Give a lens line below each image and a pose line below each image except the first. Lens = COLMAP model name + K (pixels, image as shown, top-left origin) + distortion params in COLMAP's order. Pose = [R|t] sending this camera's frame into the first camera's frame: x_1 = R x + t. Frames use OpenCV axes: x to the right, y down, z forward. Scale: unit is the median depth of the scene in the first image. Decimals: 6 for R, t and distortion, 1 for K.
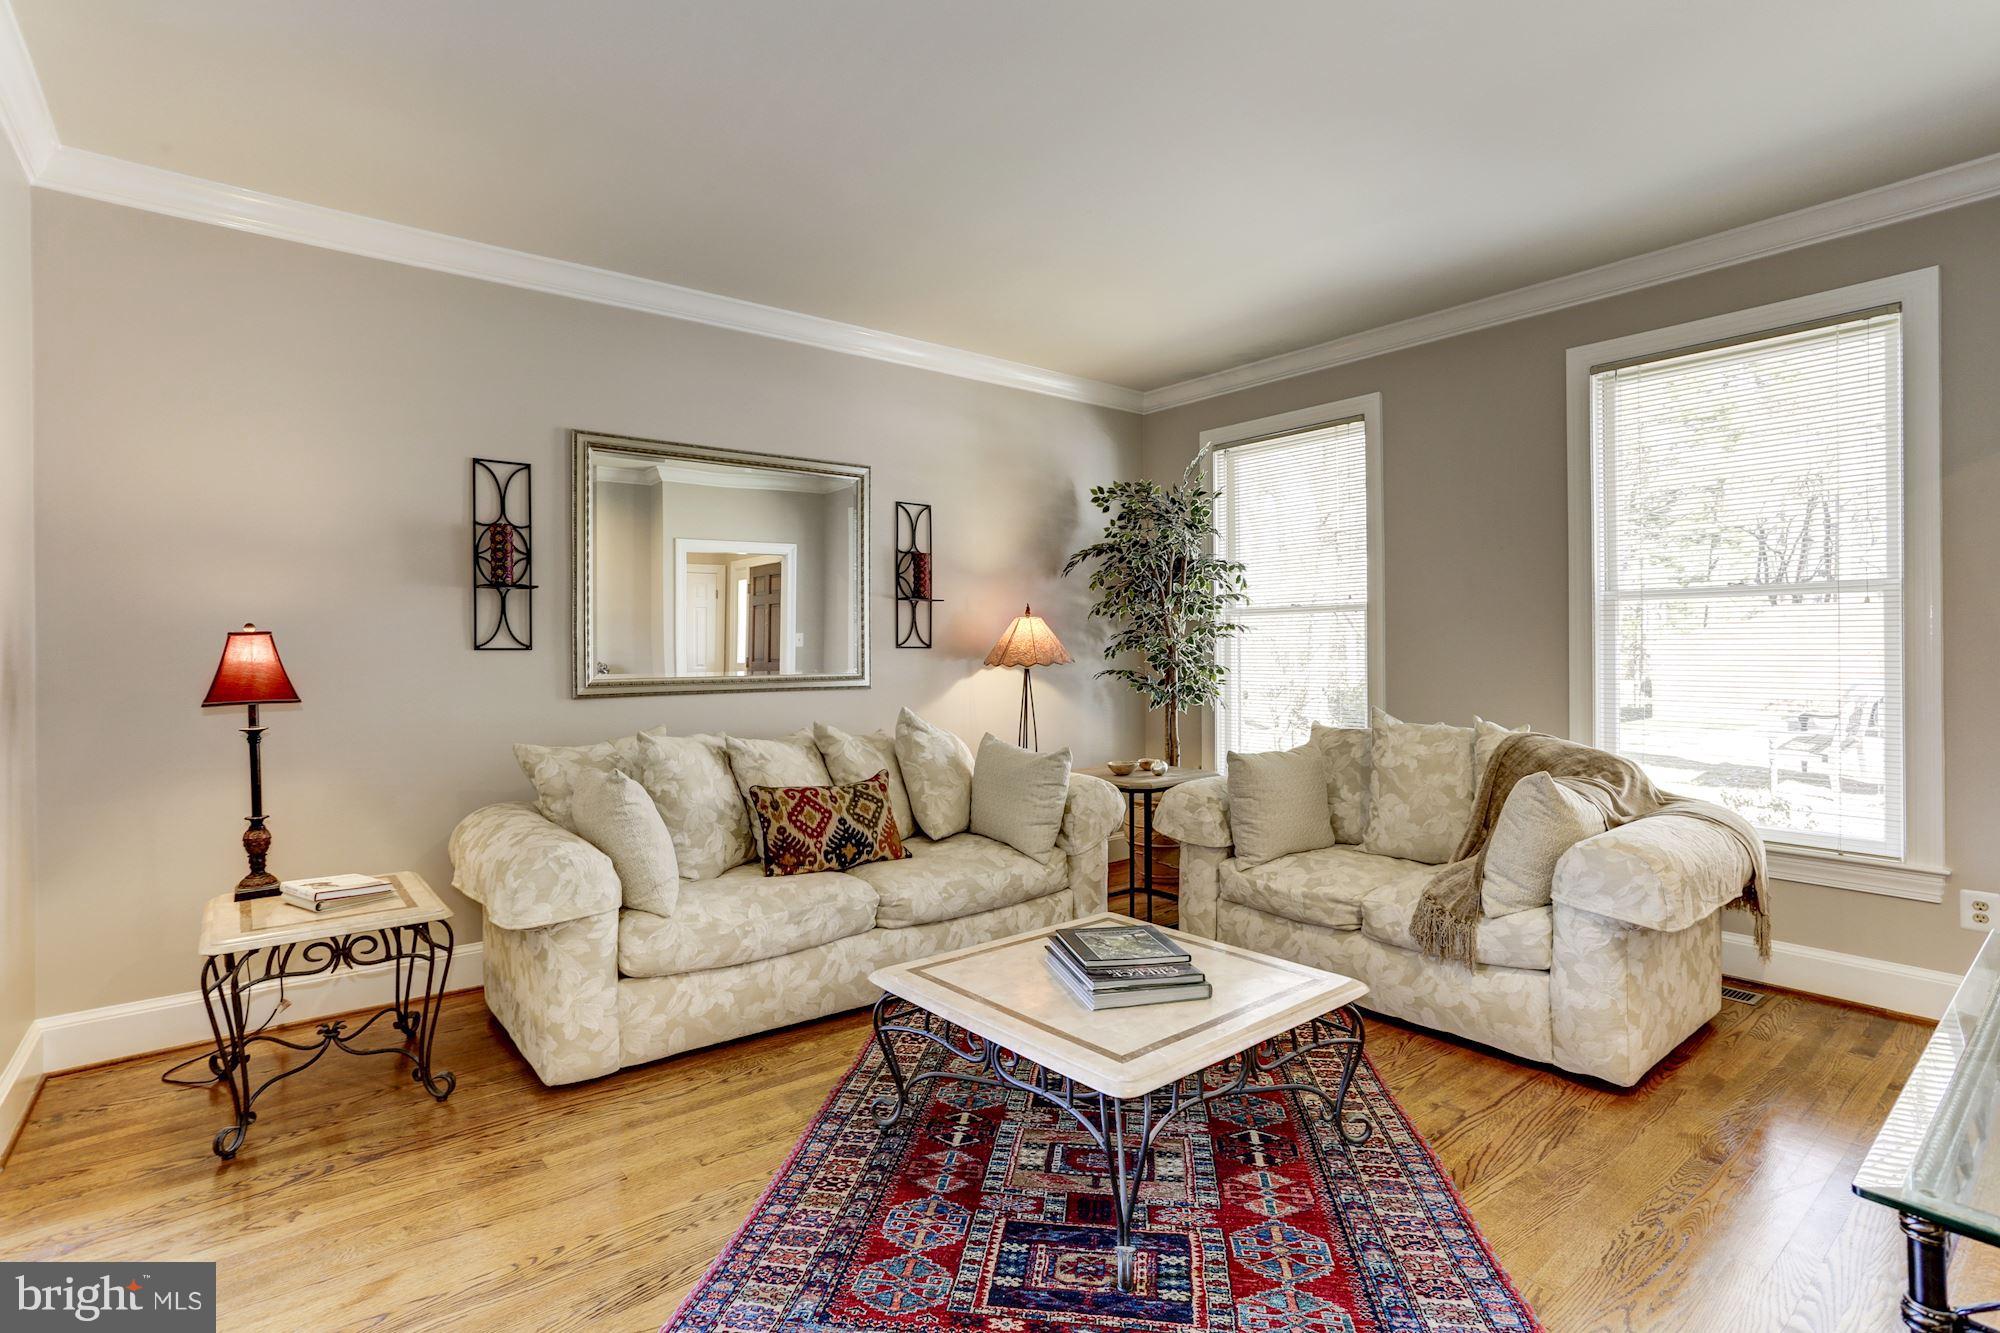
lens RADIAL K [[974.8, 0, 989.4], [0, 974.8, 651.0], [0, 0, 1]] dist [-0.046403, 0.021733]
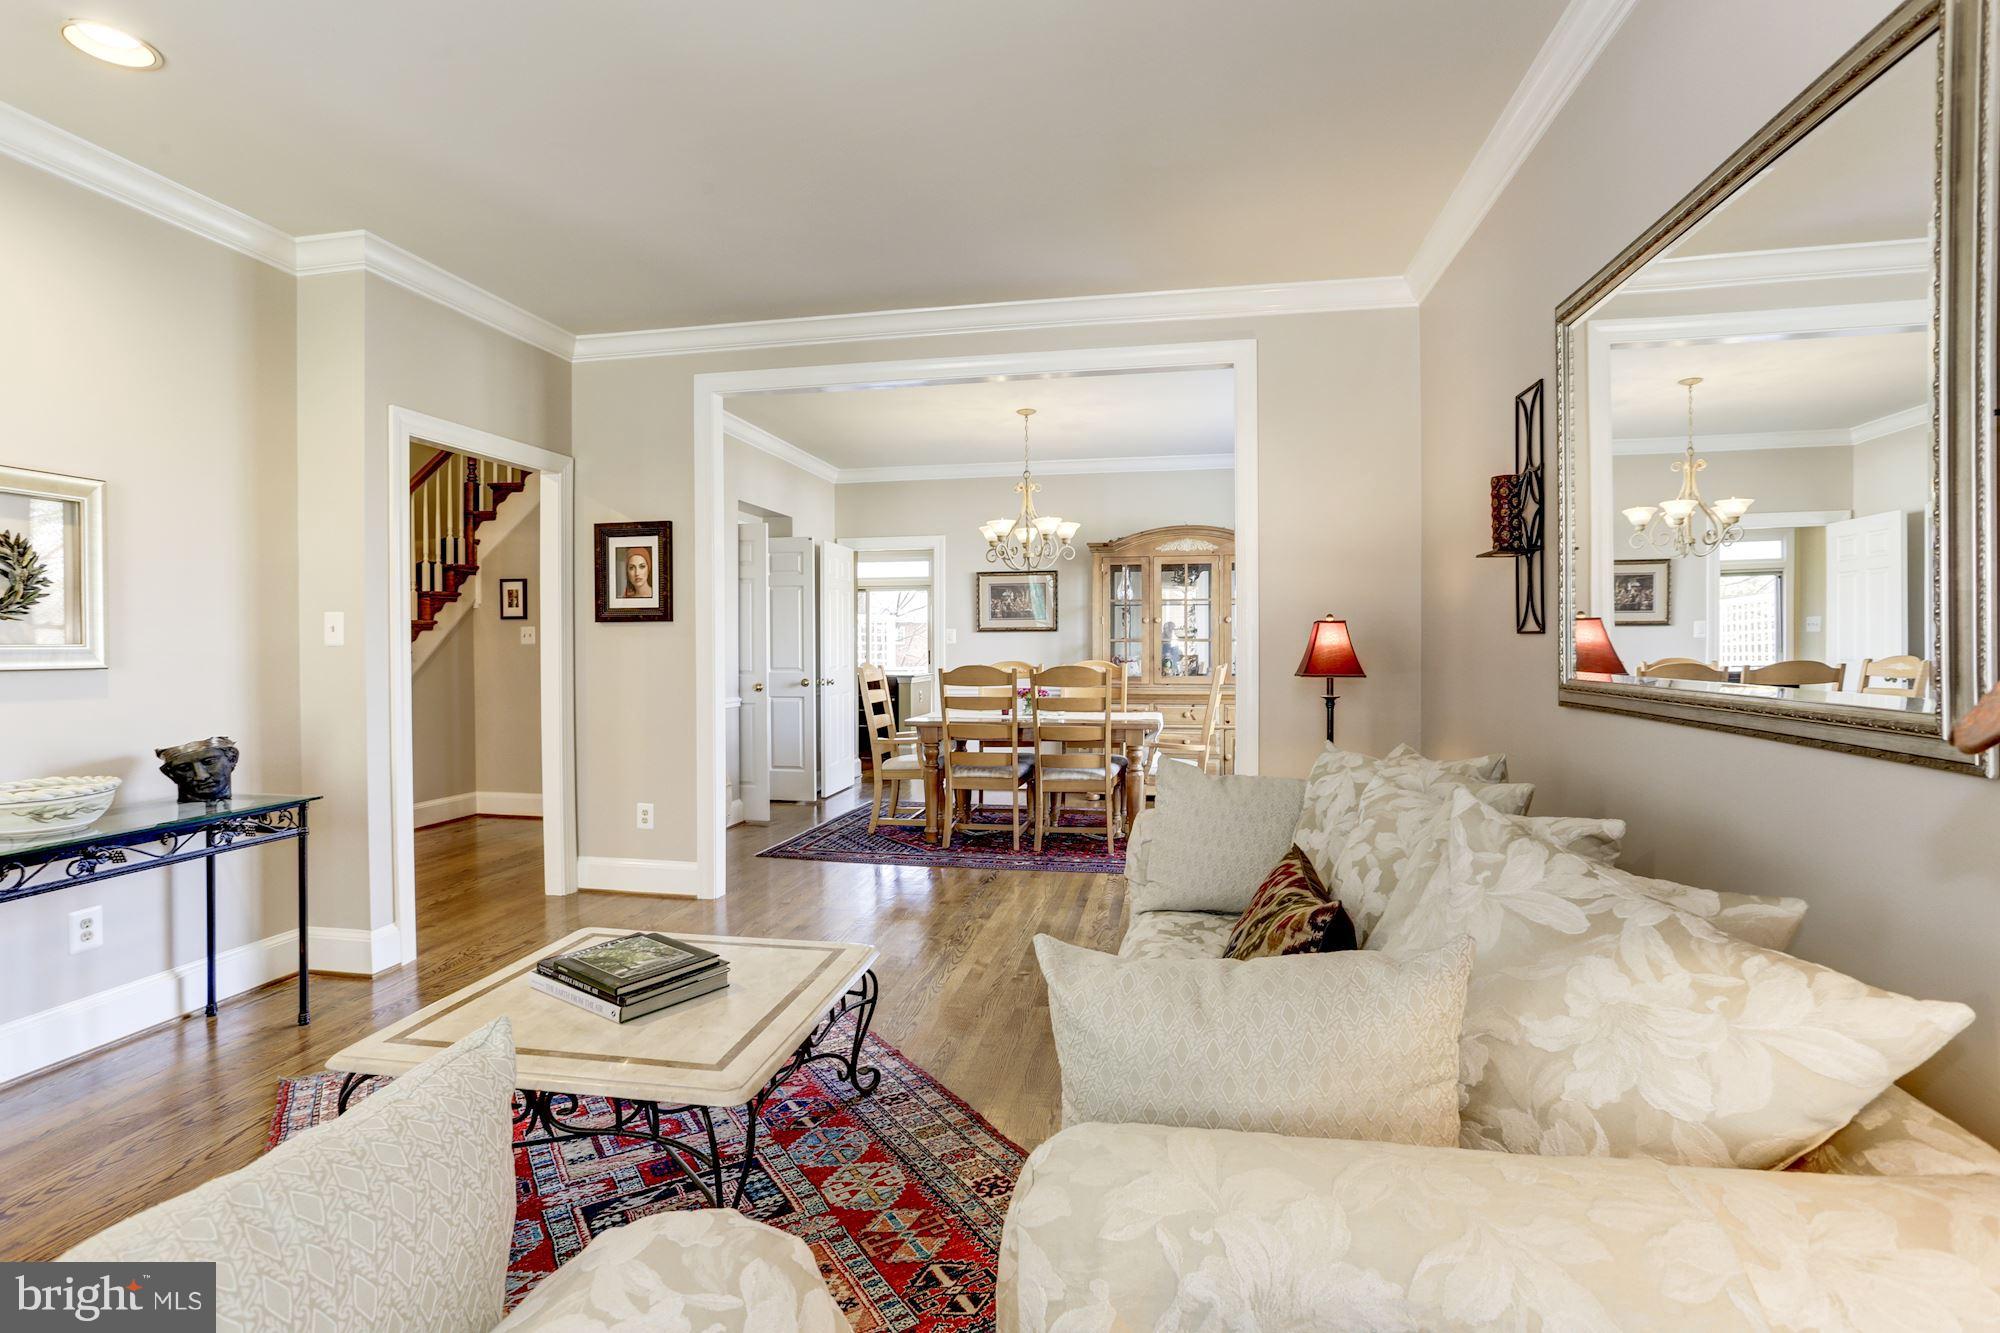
lens RADIAL K [[974.8, 0, 988.0], [0, 974.8, 655.8], [0, 0, 1]] dist [-0.046403, 0.021733]
pose [[-0.761918, 0.020342, -0.647354, 0.370230], [0.008382, 0.999733, 0.021548, -0.004098], [0.647619, 0.010992, -0.761885, 1.508211]]
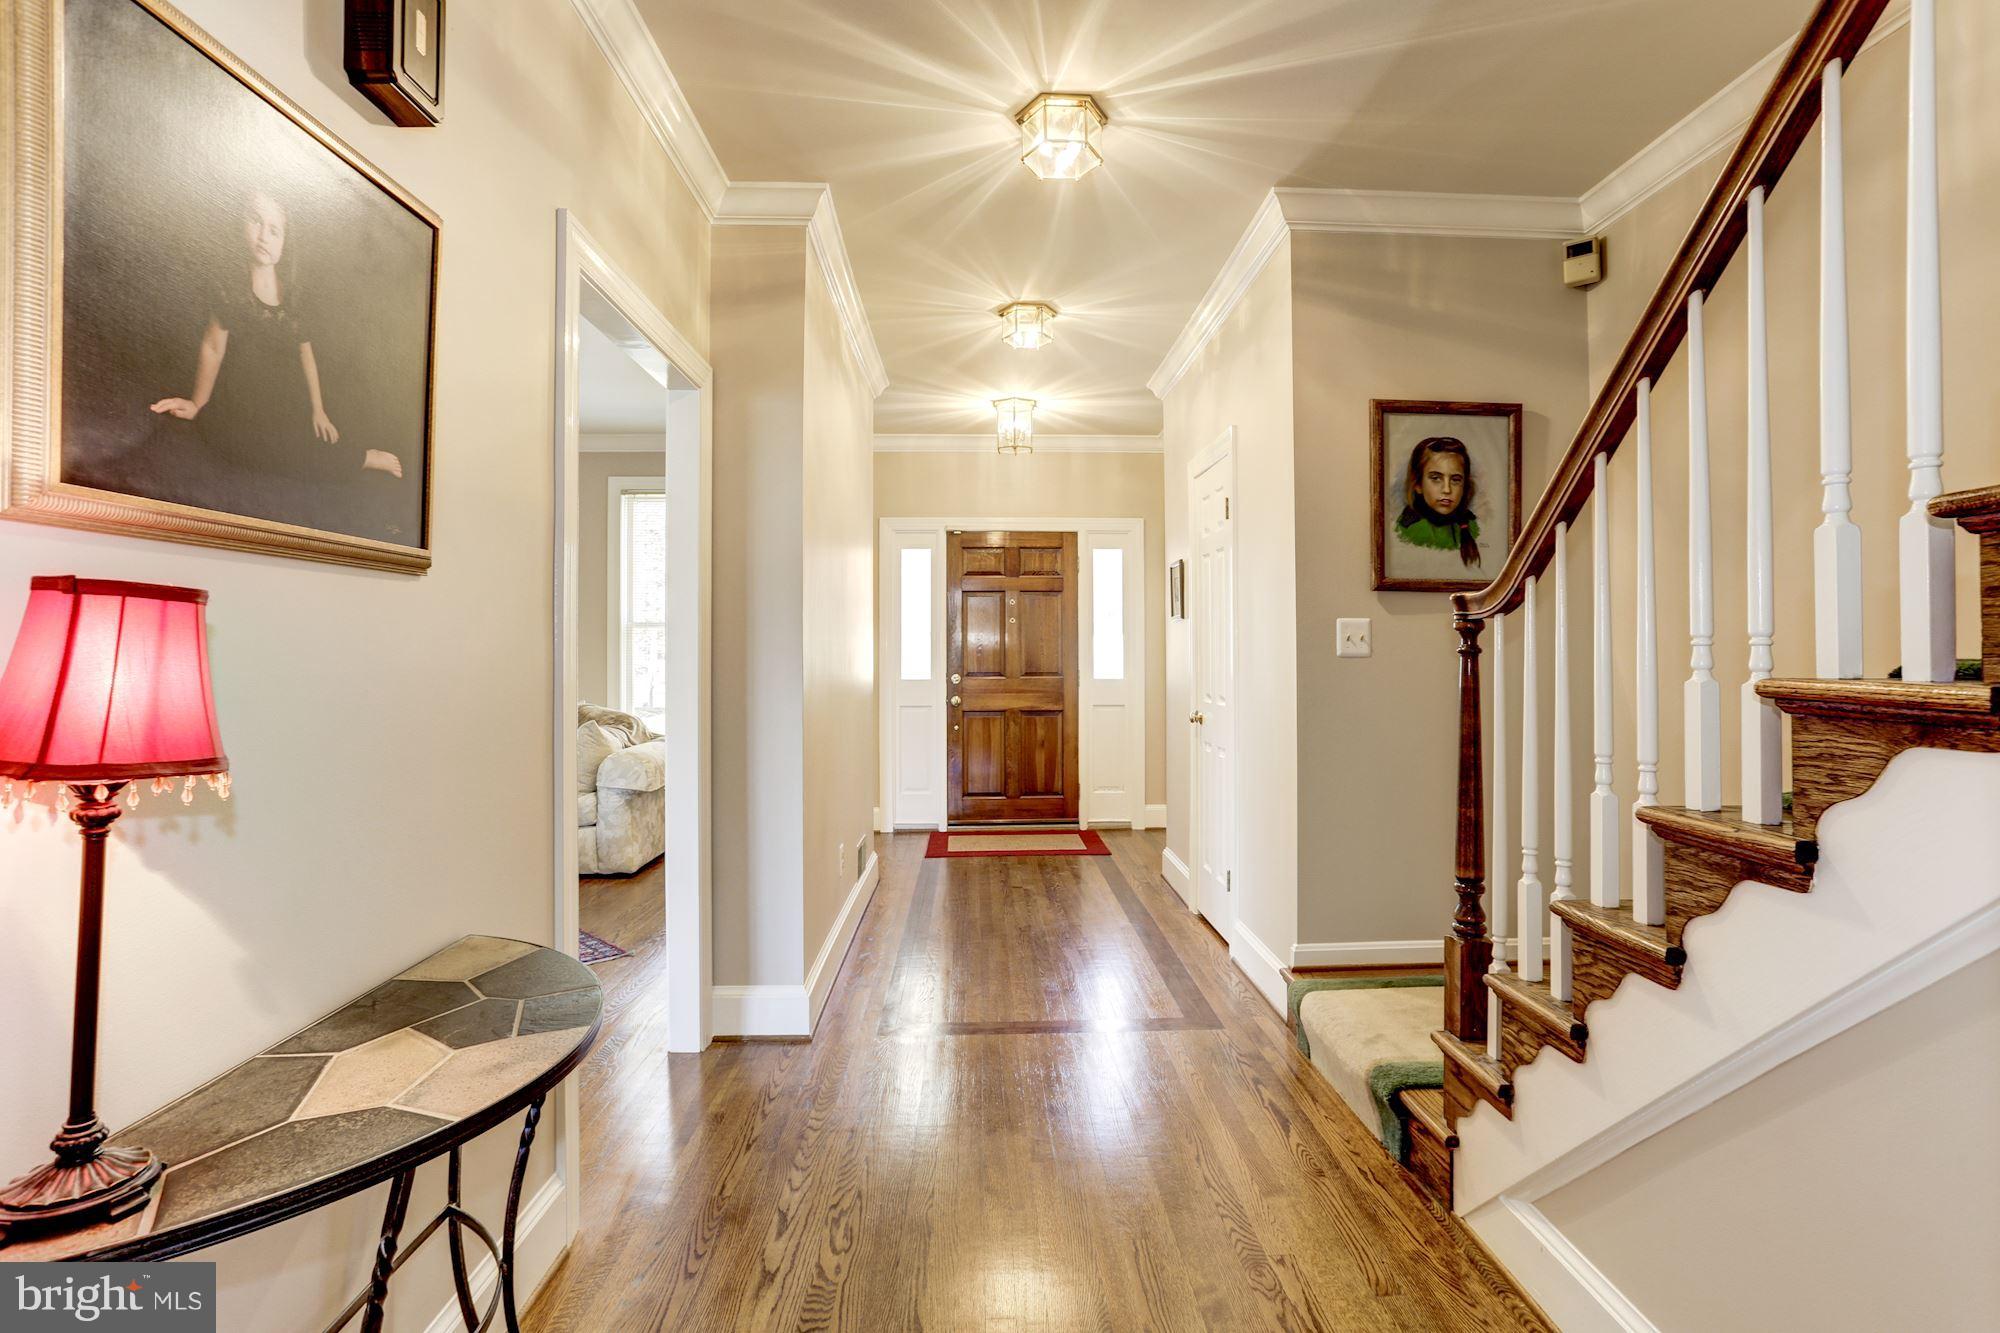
lens RADIAL K [[974.8, 0, 997.9], [0, 974.8, 654.4], [0, 0, 1]] dist [-0.046403, 0.021733]
pose [[0.605139, 0.011167, 0.796041, -0.407741], [-0.002701, 0.999925, -0.011974, 0.016842], [-0.796115, 0.005096, 0.605124, -0.701806]]
